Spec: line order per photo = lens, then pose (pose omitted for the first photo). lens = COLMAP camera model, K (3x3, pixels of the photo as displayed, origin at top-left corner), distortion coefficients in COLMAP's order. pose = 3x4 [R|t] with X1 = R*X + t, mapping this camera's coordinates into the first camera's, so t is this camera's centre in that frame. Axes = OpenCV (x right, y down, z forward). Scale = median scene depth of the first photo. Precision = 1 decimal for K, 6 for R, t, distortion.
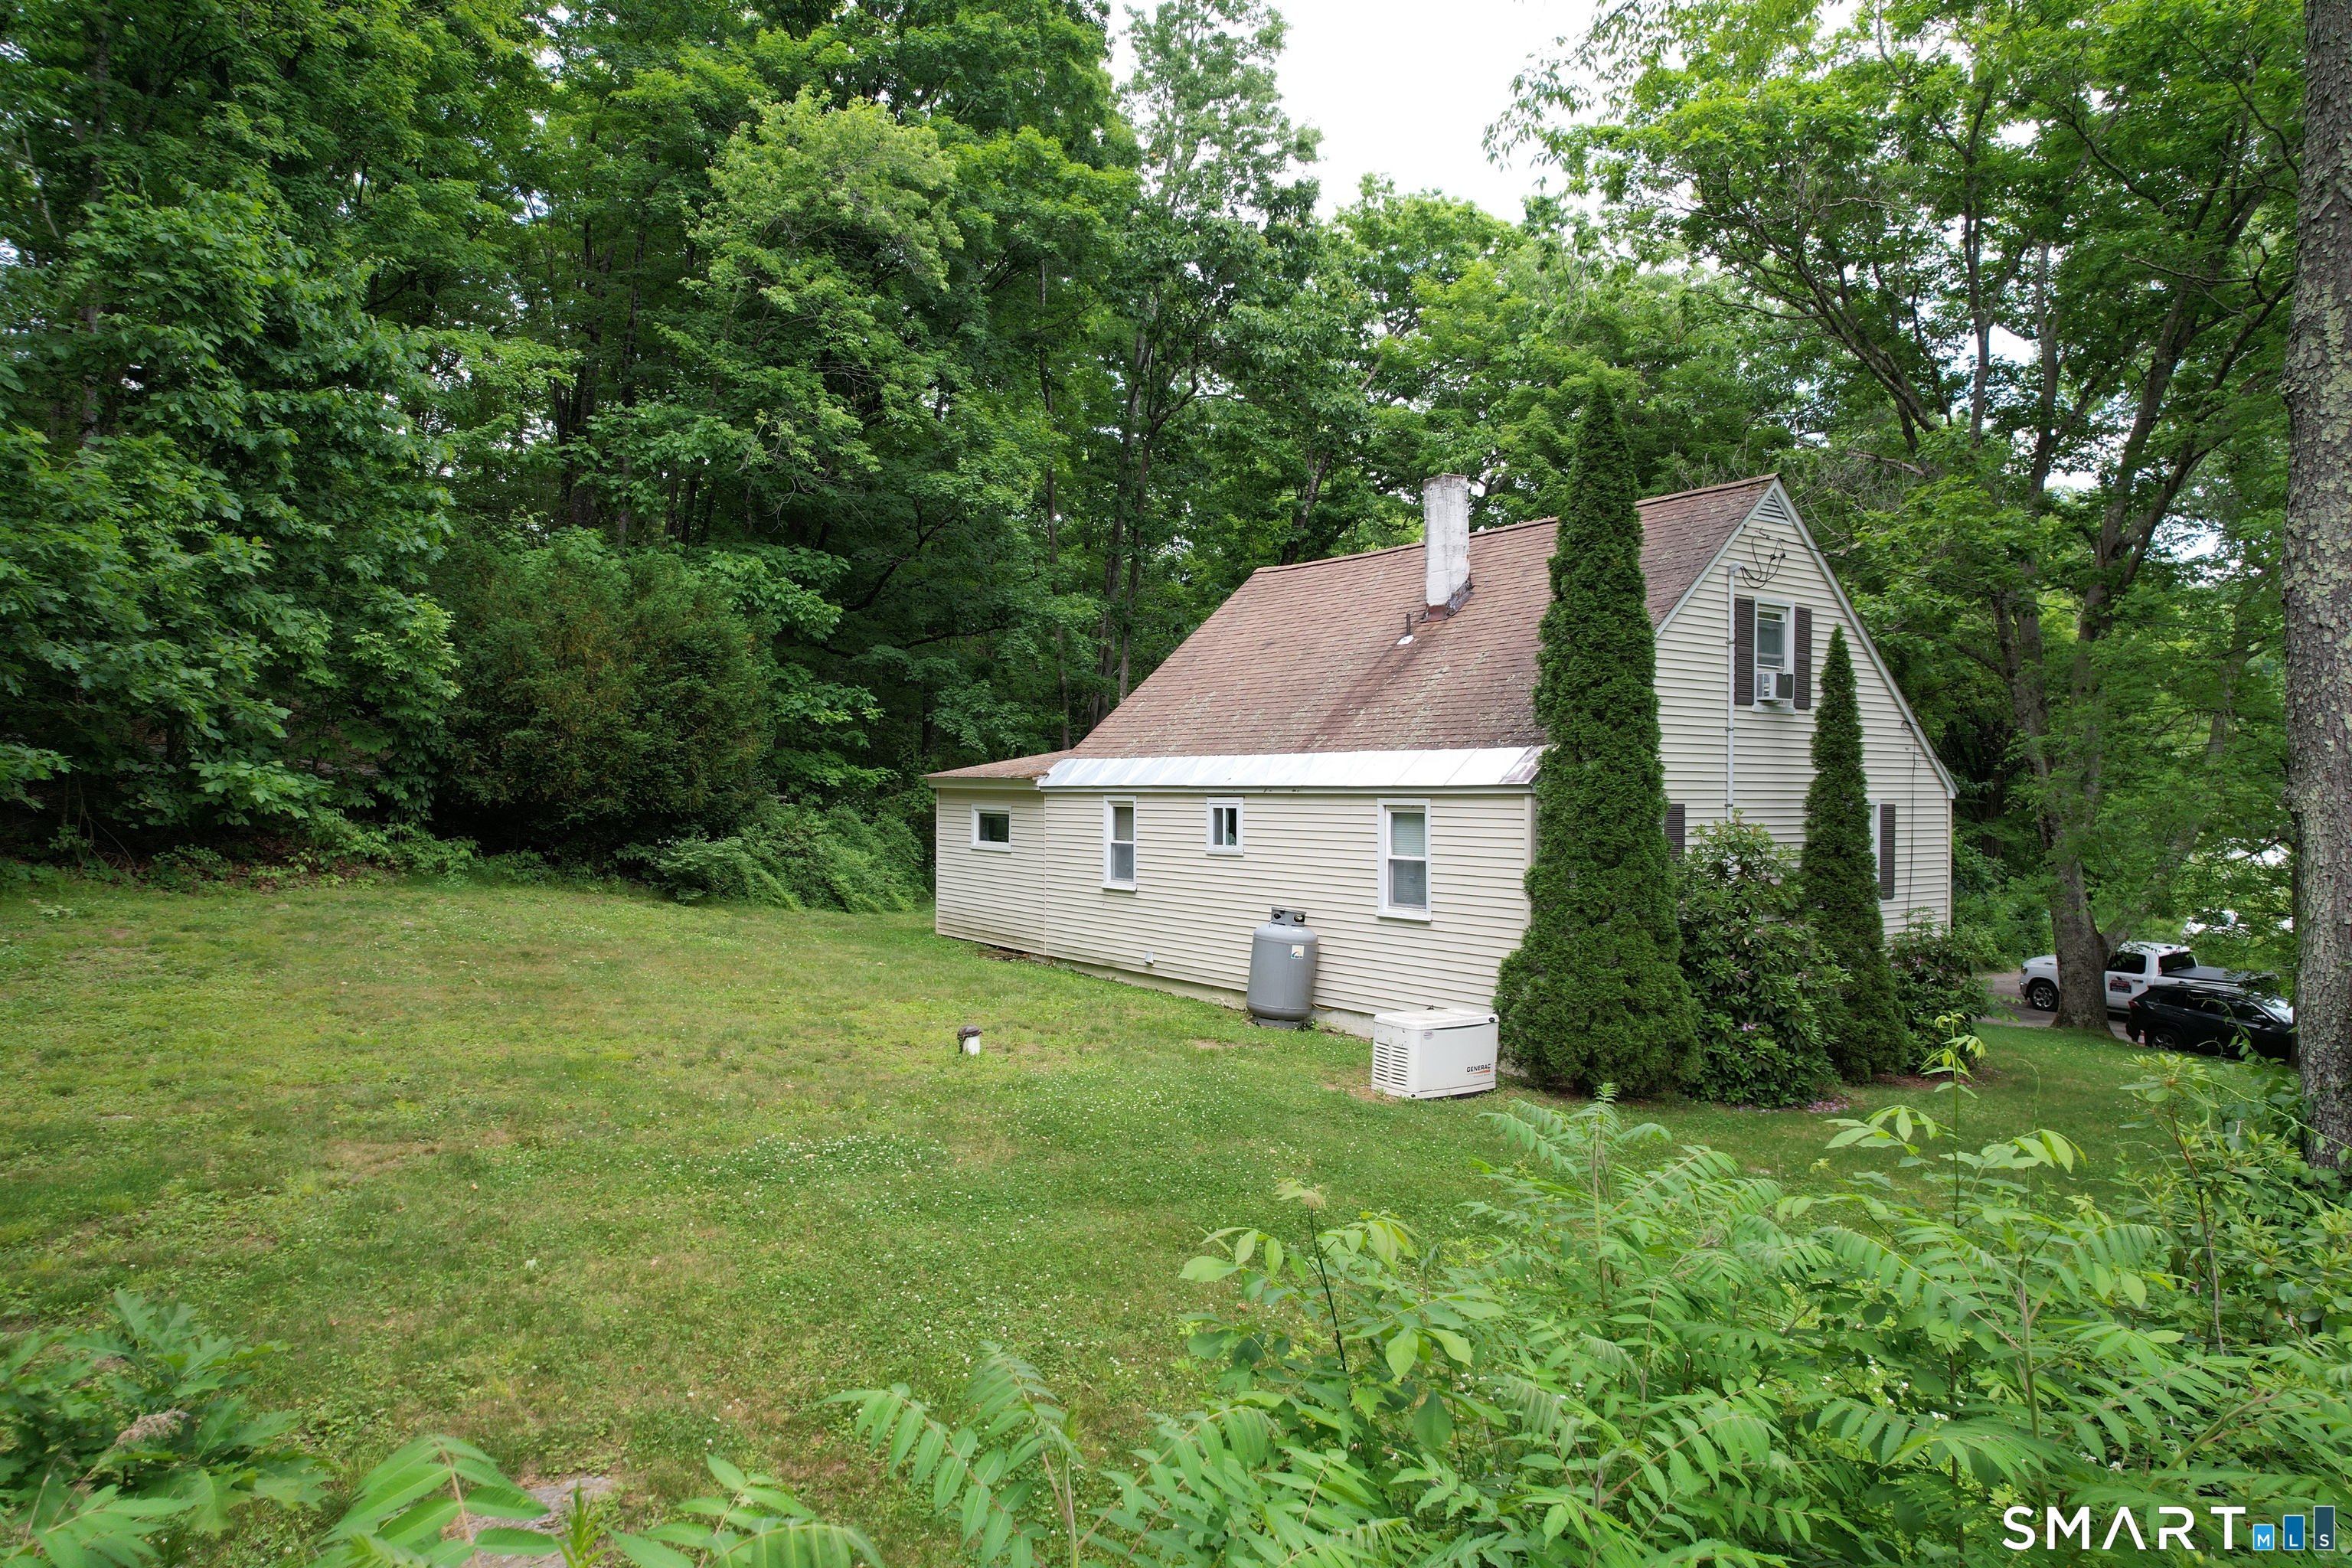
lens RADIAL K [[1357.6, 0, 1018.7], [0, 1357.6, 785.4], [0, 0, 1]] dist [-0.073778, -0.000121]
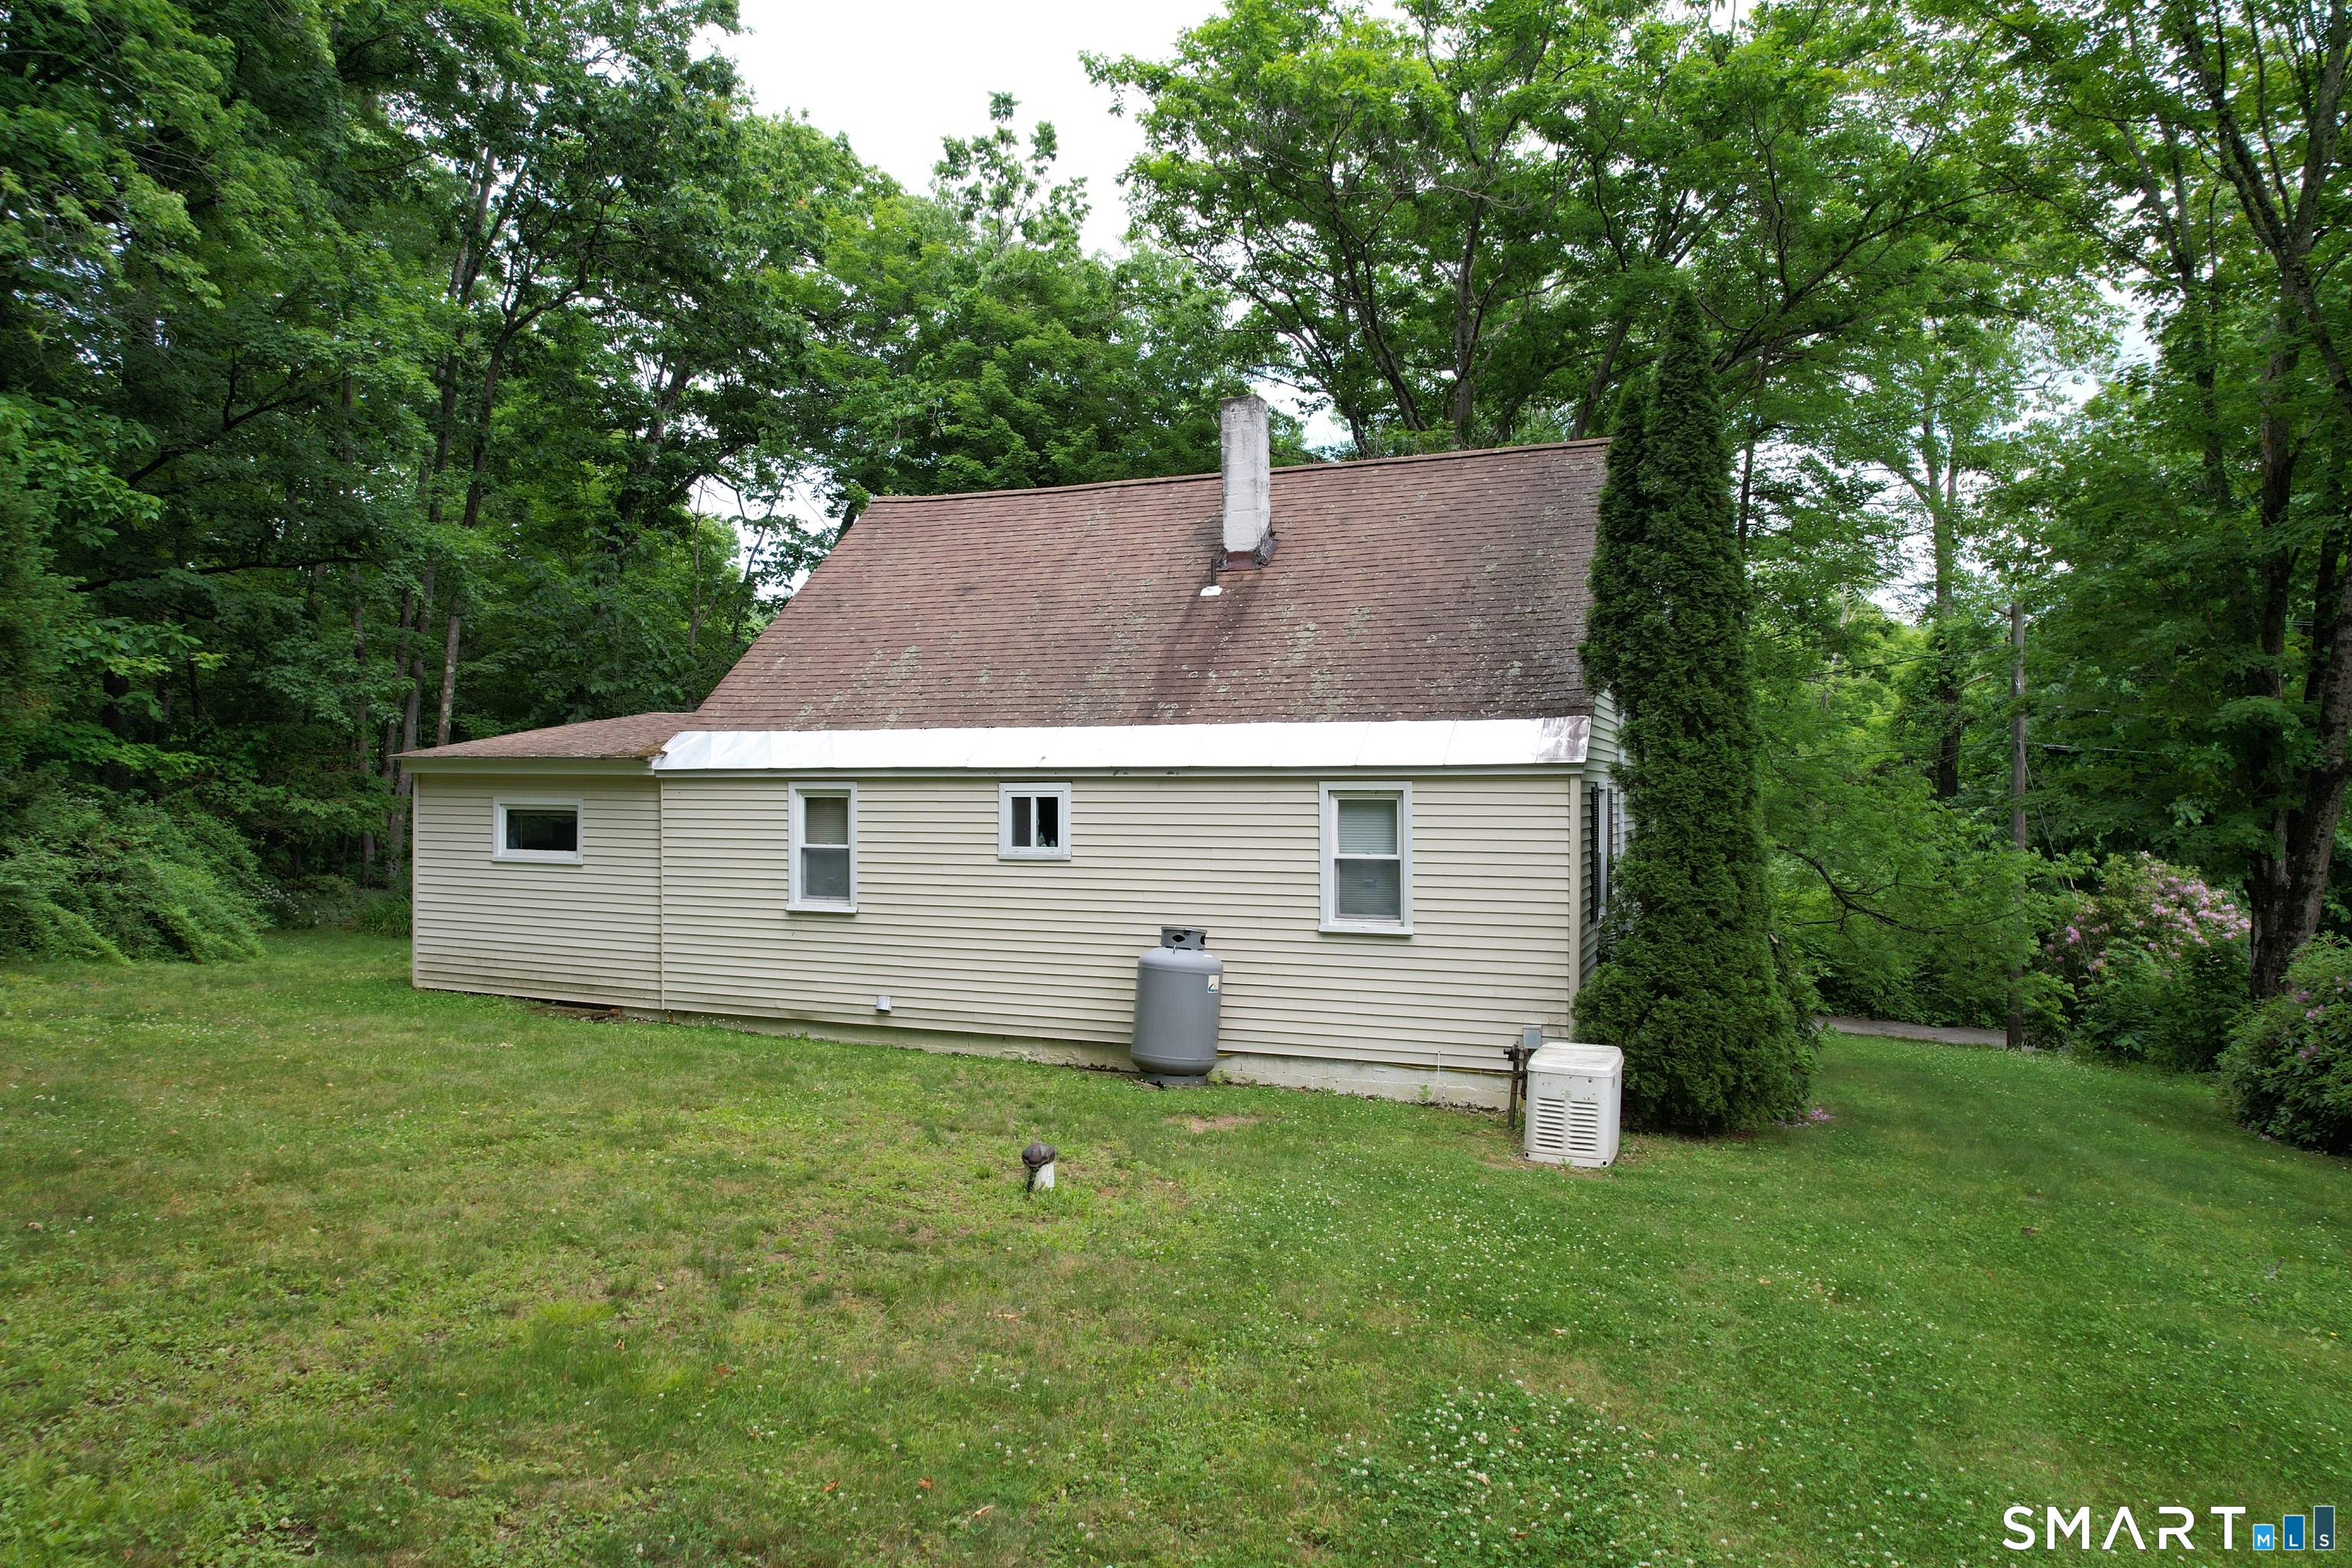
lens RADIAL K [[1500.2, 0, 1176.0], [0, 1500.2, 784.0], [0, 0, 1]] dist [-0.051629, 0.000215]
pose [[0.833994, 0.001009, 0.551772, -0.204167], [-0.002137, 0.999997, 0.001401, 0.006882], [-0.551769, -0.002348, 0.833994, 0.226455]]
